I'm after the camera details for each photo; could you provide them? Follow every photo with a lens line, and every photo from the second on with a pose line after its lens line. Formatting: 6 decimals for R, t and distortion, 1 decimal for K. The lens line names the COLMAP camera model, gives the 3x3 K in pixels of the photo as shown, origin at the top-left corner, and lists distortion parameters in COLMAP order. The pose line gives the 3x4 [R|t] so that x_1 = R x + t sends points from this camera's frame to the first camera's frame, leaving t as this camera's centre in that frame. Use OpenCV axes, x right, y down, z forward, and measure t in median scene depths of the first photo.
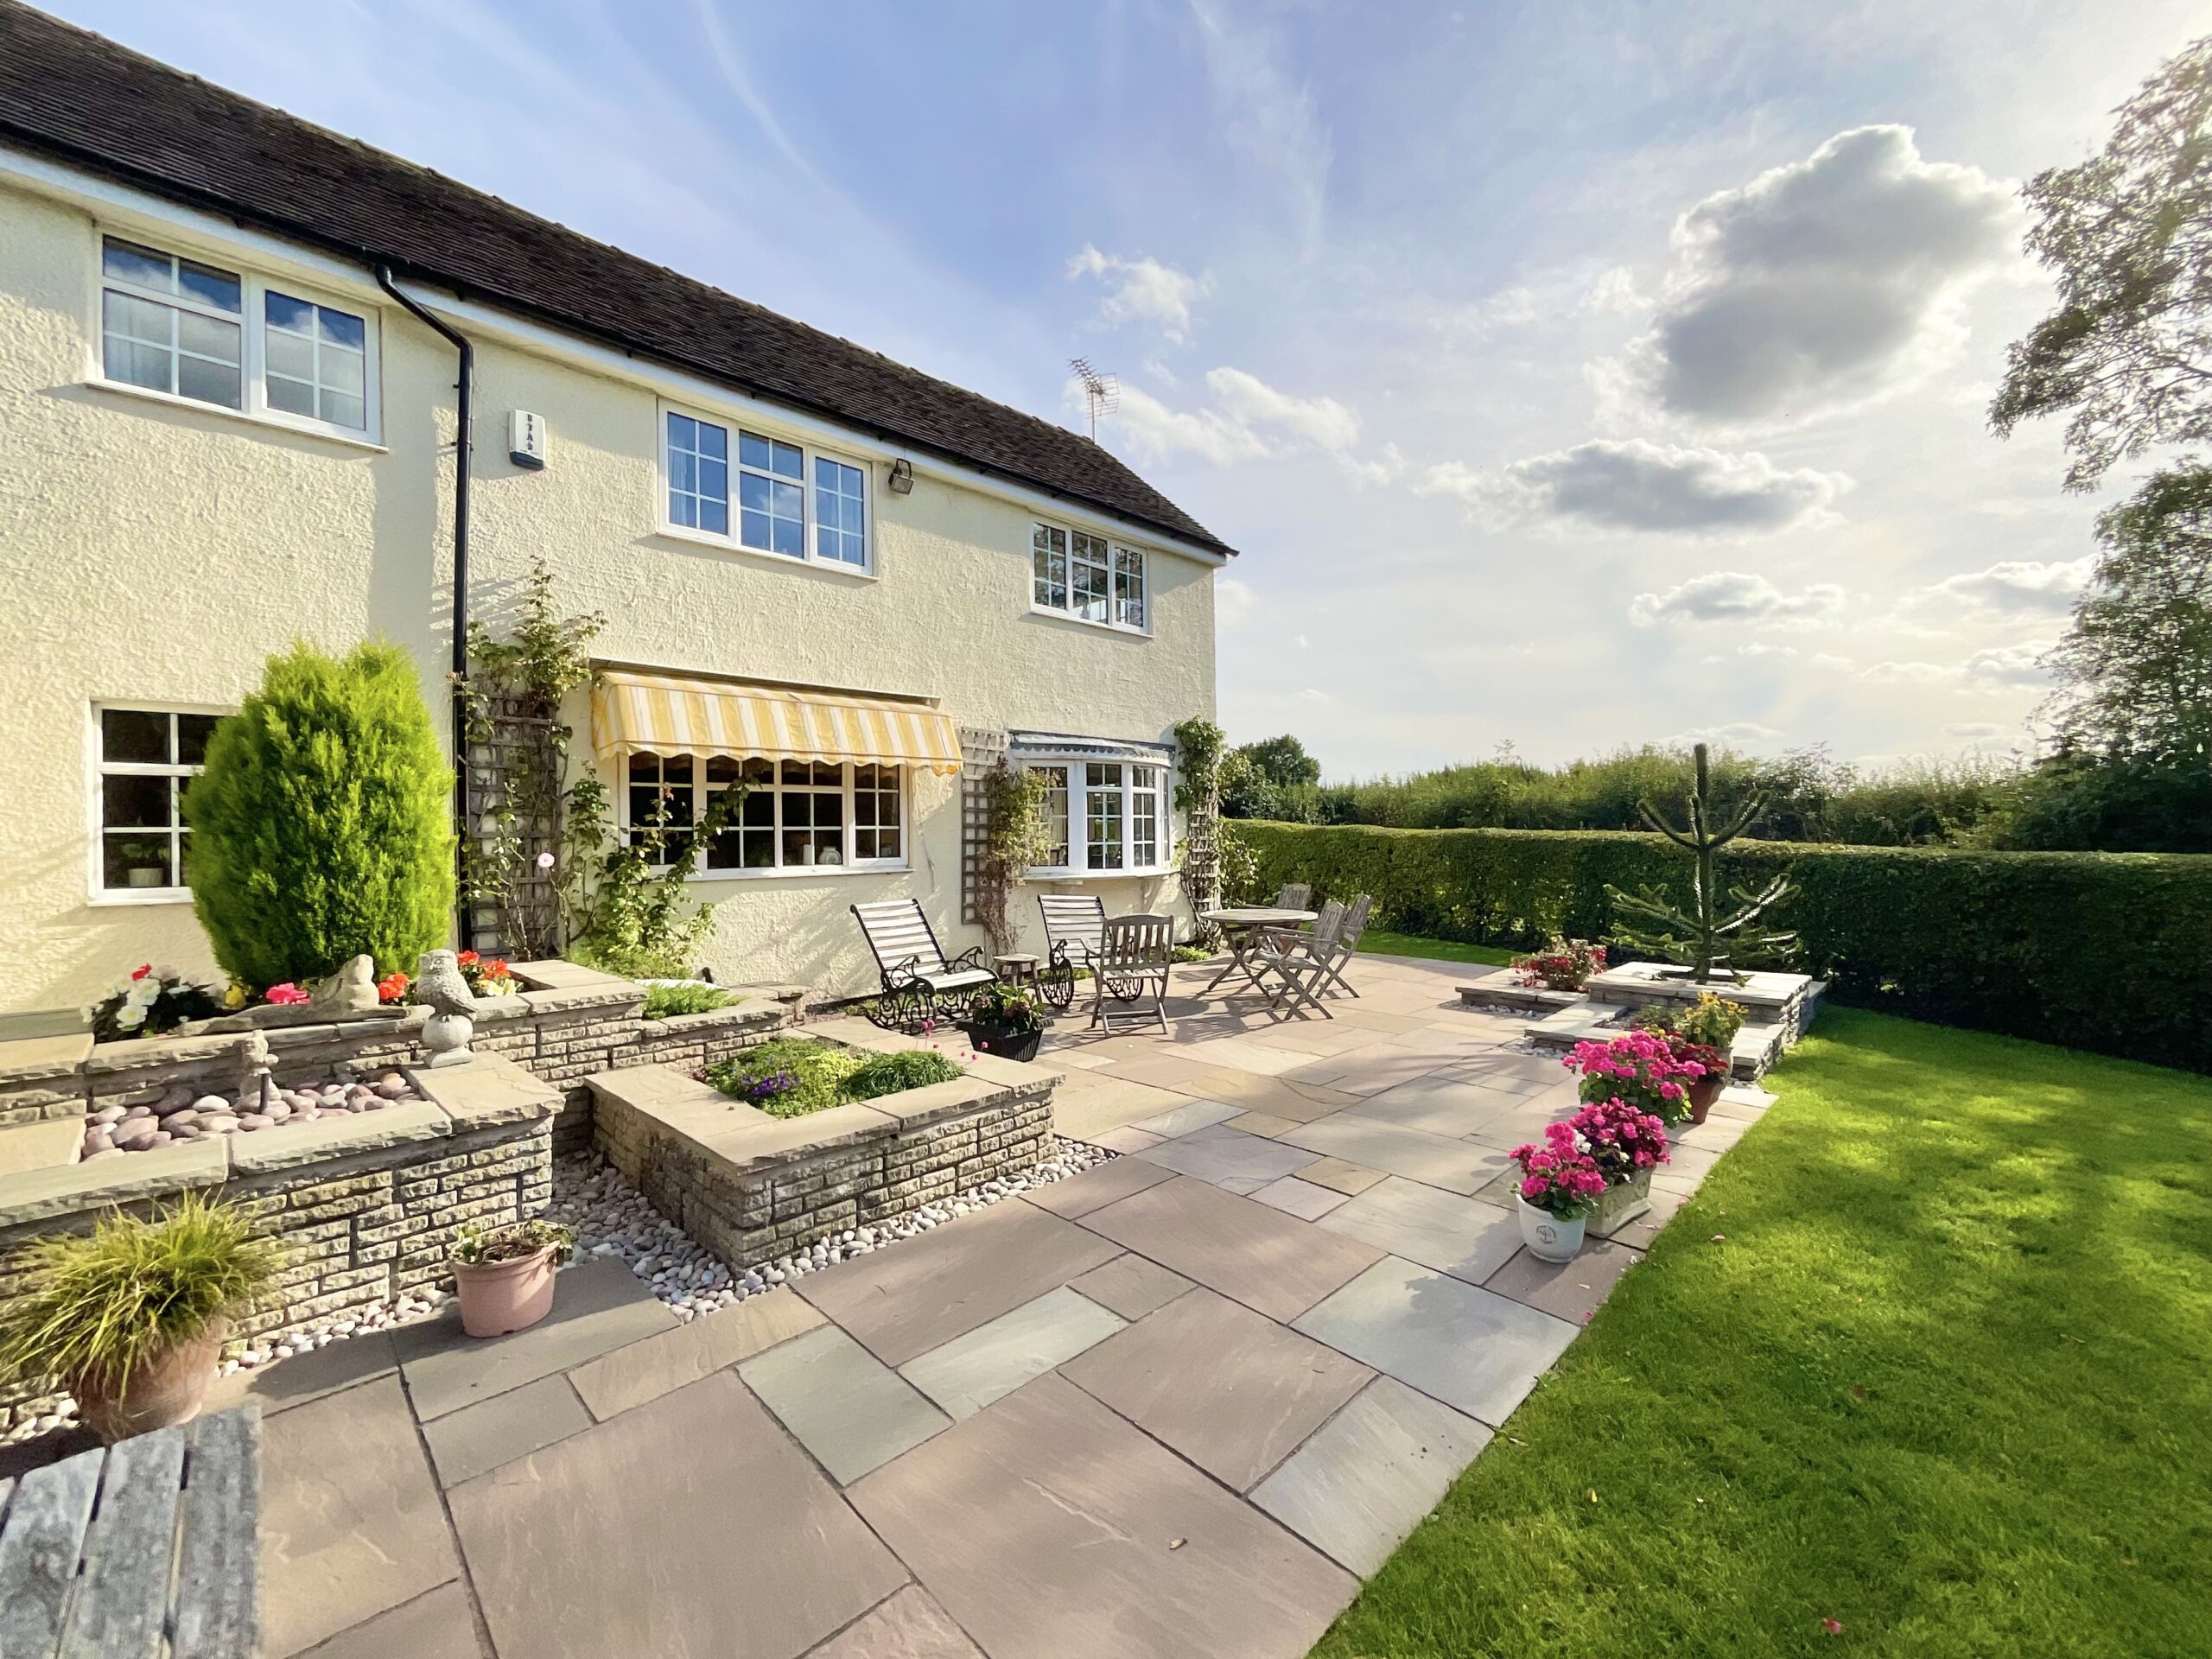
lens RADIAL K [[902.0, 0, 1110.3], [0, 902.0, 824.9], [0, 0, 1]] dist [0.000909, -0.000978]
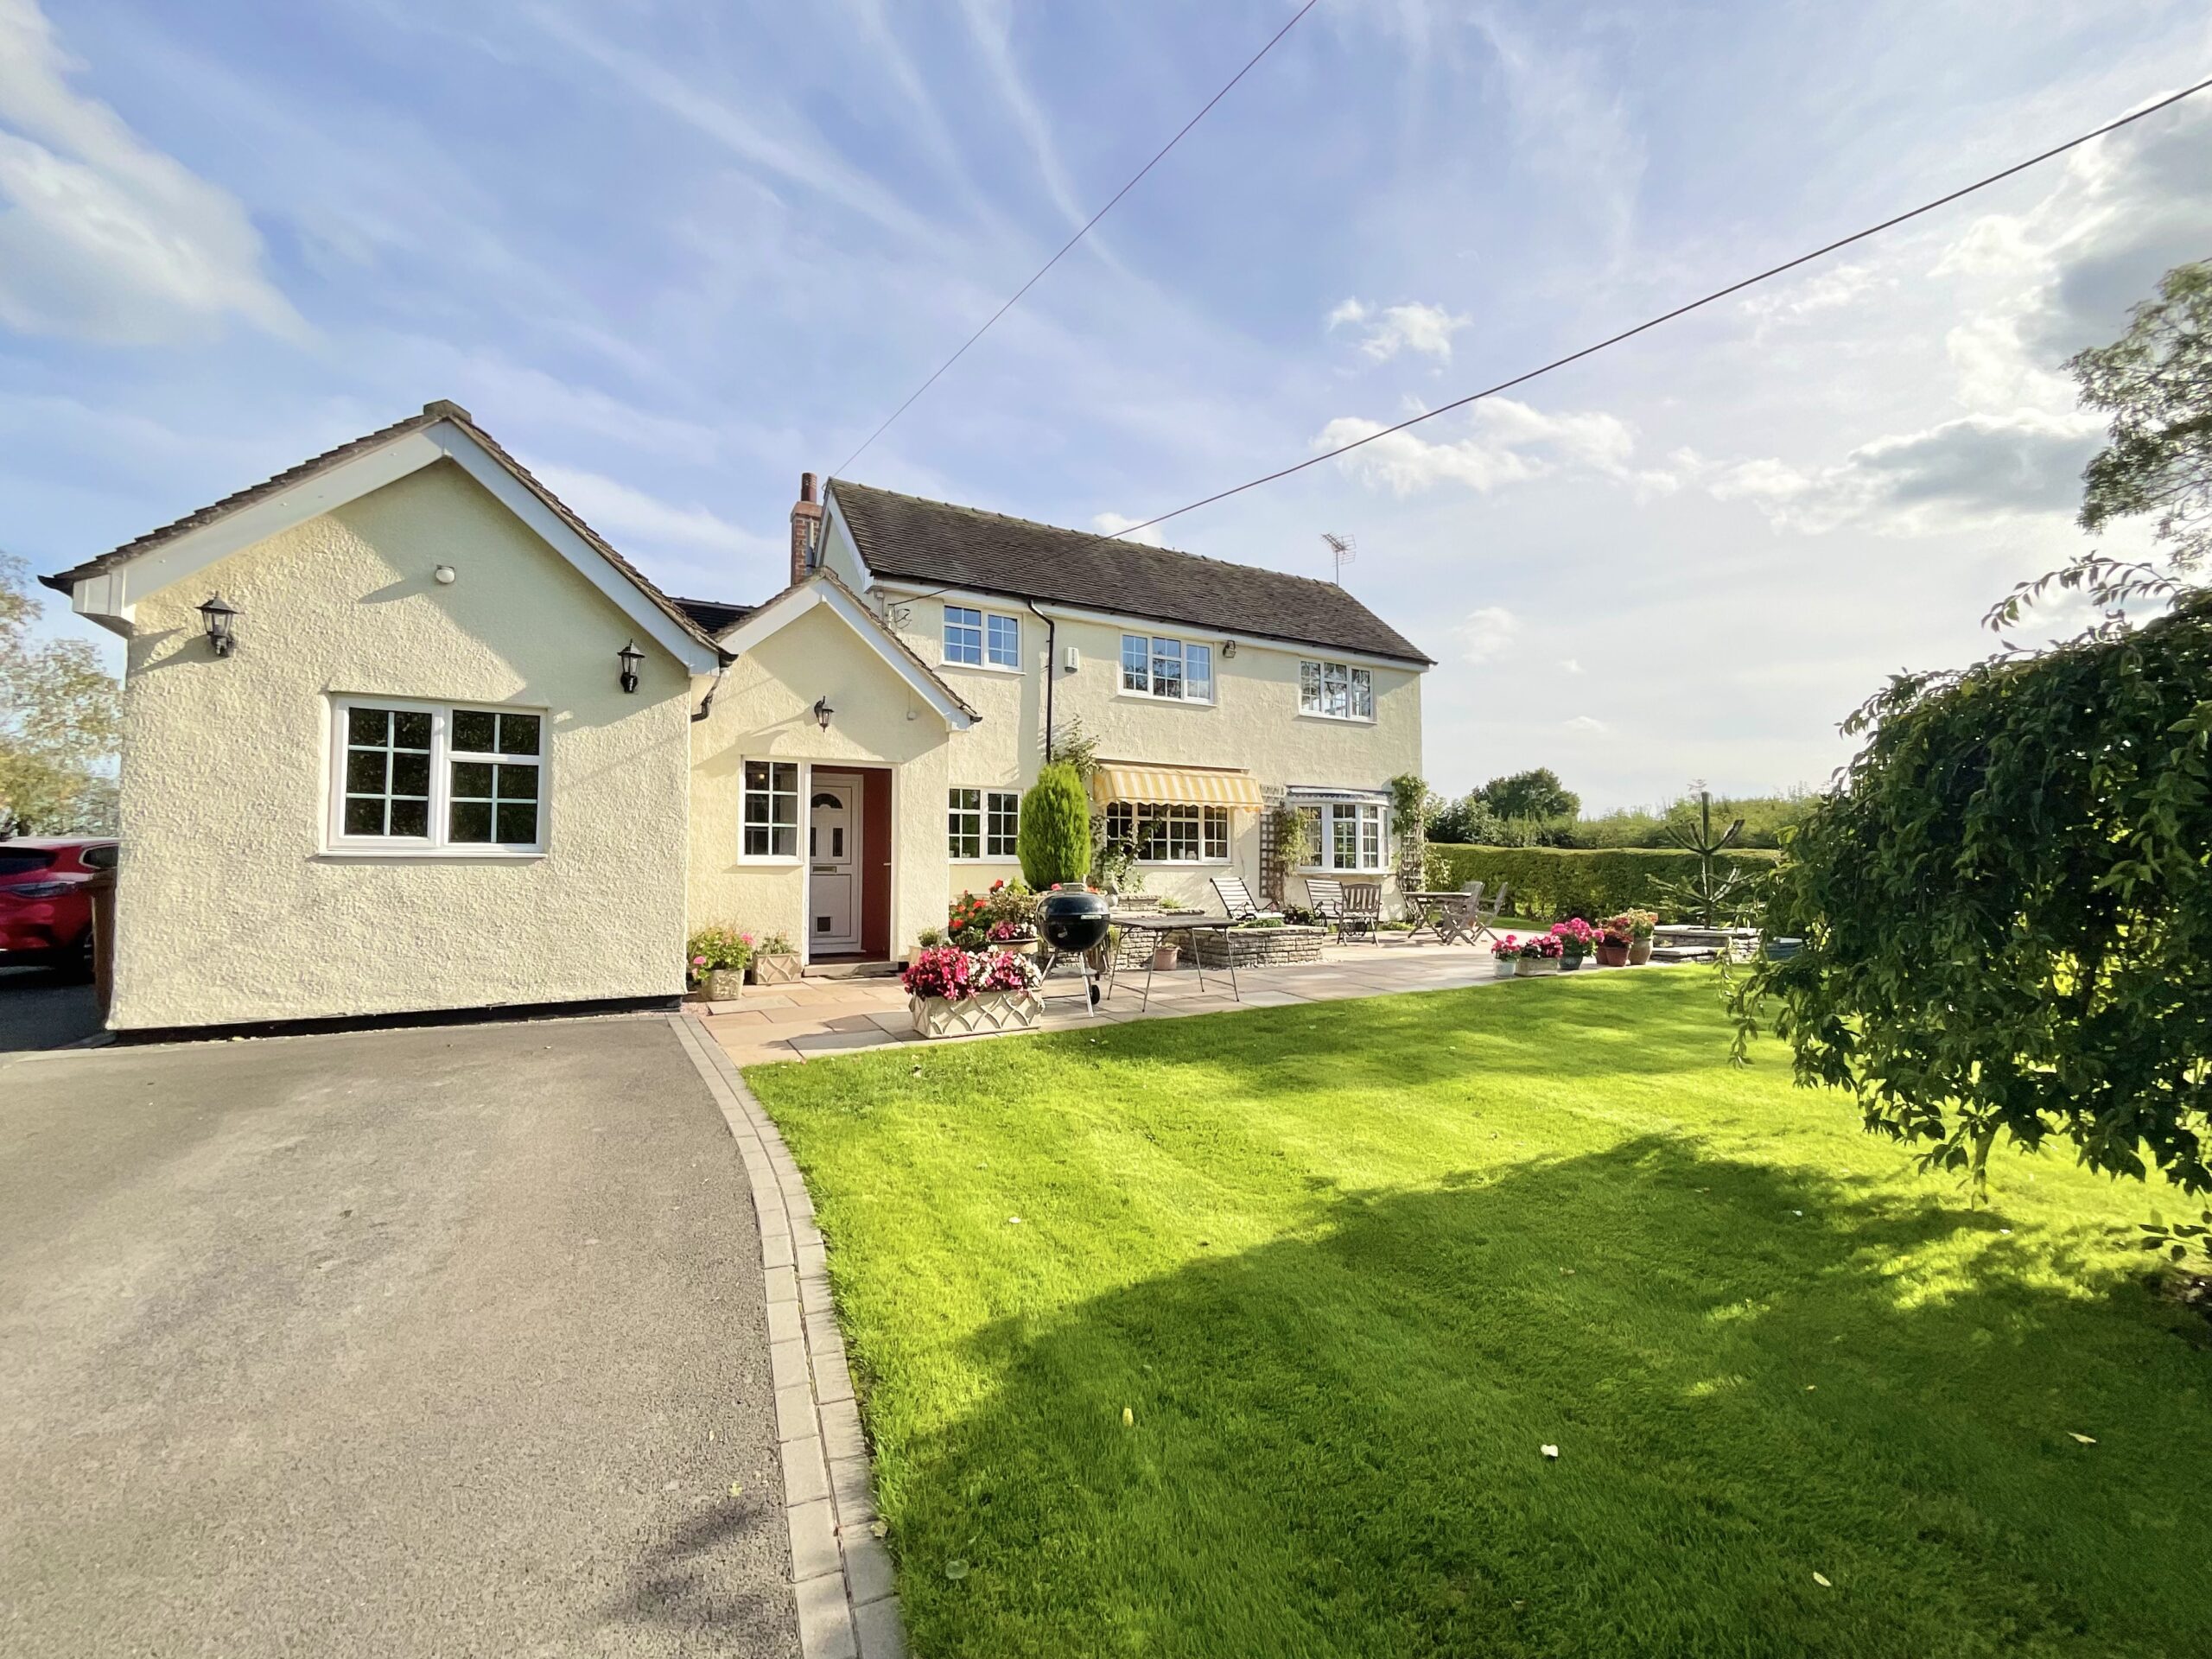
lens RADIAL K [[902.0, 0, 1124.6], [0, 902.0, 835.2], [0, 0, 1]] dist [0.000909, -0.000978]
pose [[0.966655, 0.003257, -0.256062, 0.028696], [-0.010375, 0.999596, -0.026454, 0.038023], [0.255872, 0.028229, 0.966298, -0.735516]]
